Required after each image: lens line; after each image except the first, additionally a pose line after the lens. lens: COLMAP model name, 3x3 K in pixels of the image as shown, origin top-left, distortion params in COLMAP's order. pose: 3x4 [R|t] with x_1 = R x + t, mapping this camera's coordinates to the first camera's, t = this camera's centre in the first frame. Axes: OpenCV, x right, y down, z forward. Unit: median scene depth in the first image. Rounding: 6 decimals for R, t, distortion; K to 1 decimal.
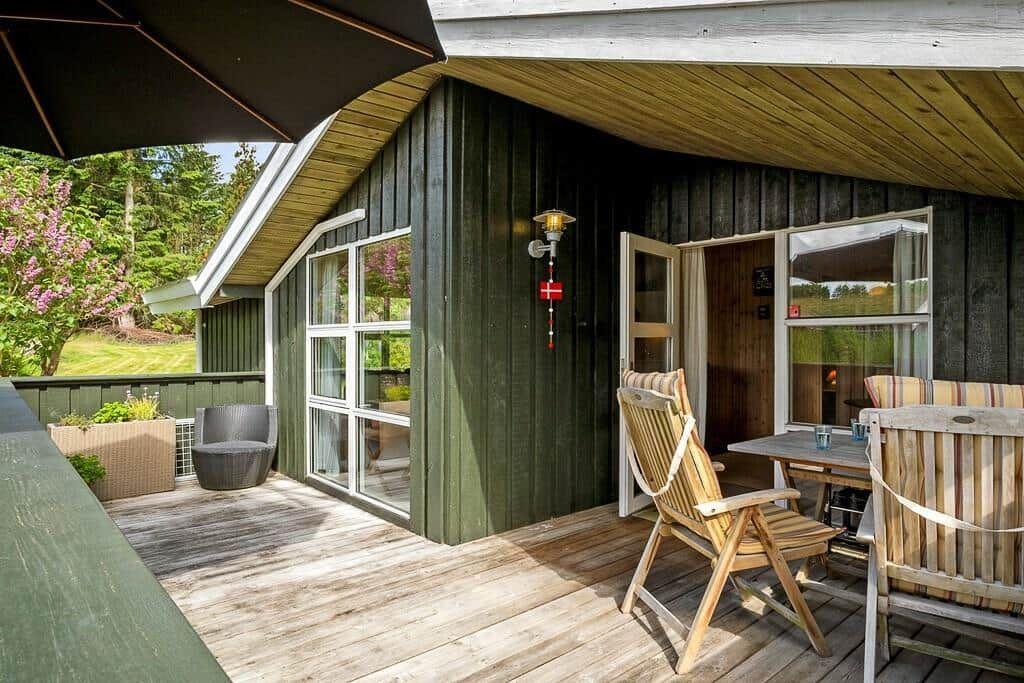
lens RADIAL K [[609.3, 0, 512.0], [0, 609.3, 341.5], [0, 0, 1]] dist [-0.003356, -0.001855]
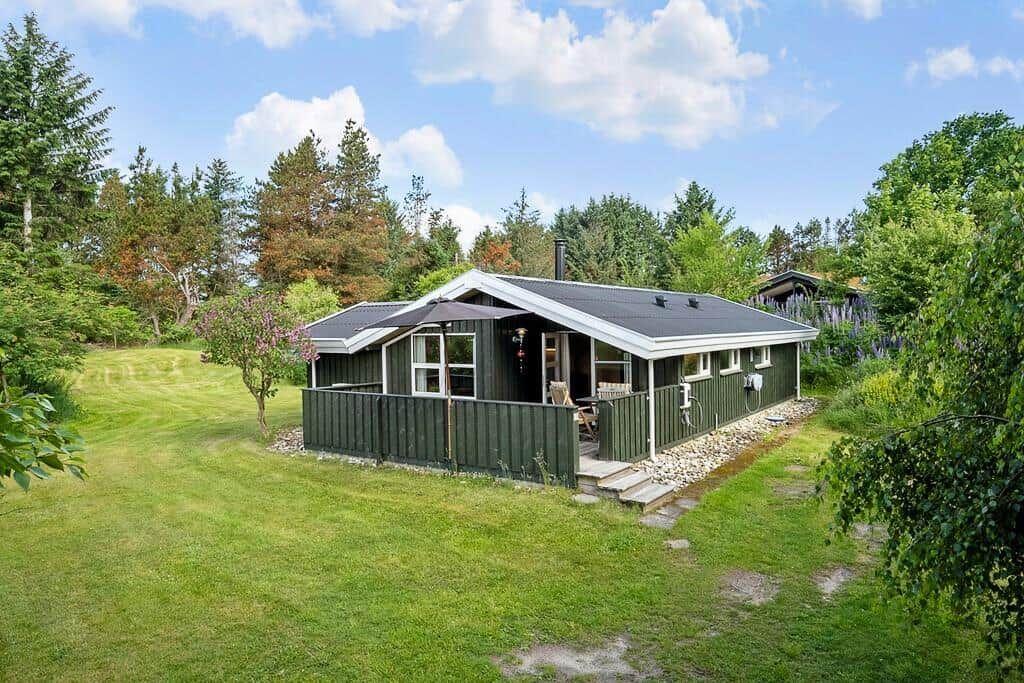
lens RADIAL K [[609.3, 0, 512.0], [0, 609.3, 341.5], [0, 0, 1]] dist [-0.003356, -0.001855]
pose [[0.975472, -0.016044, 0.219538, -0.580160], [0.013609, 0.999828, 0.012598, -0.164432], [-0.219703, -0.009301, 0.975523, -1.759871]]
